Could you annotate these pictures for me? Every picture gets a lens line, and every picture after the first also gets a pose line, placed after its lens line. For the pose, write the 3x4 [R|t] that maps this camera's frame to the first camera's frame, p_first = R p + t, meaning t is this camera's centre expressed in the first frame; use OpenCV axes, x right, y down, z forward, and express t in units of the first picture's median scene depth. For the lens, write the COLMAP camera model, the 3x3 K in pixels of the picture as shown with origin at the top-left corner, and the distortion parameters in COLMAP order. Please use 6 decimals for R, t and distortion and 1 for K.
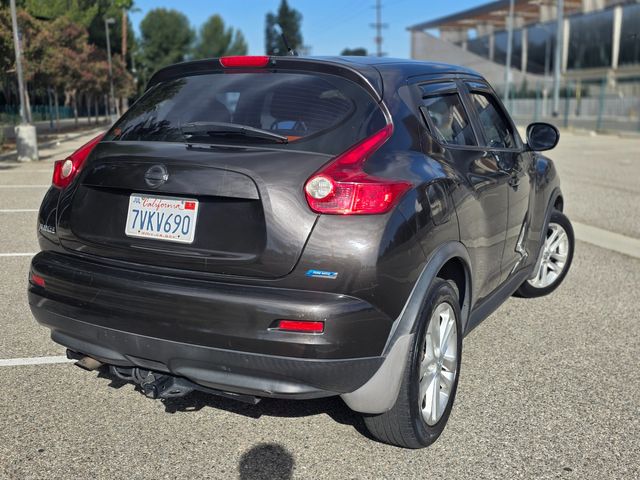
lens RADIAL K [[668.1, 0, 320.0], [0, 668.1, 240.0], [0, 0, 1]] dist [0.150713, -0.335548]
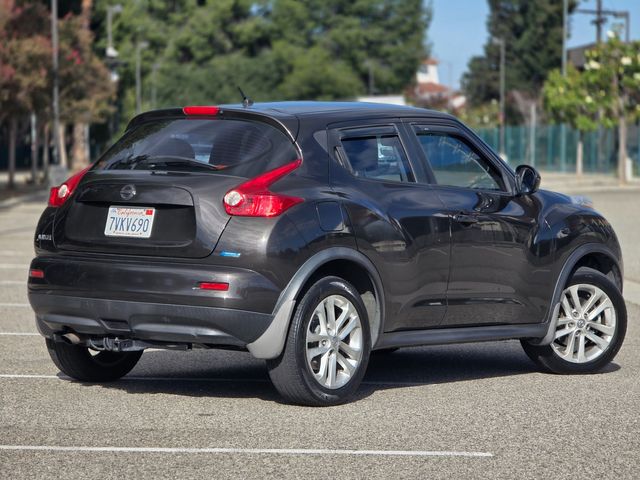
lens RADIAL K [[2130.8, 0, 320.0], [0, 2130.8, 240.0], [0, 0, 1]] dist [0.256923, 0.658007]
pose [[0.986747, 0.015181, -0.161555, 0.867806], [-0.039511, 0.988127, -0.148474, 0.643457], [0.157382, 0.152890, 0.975631, -3.248653]]
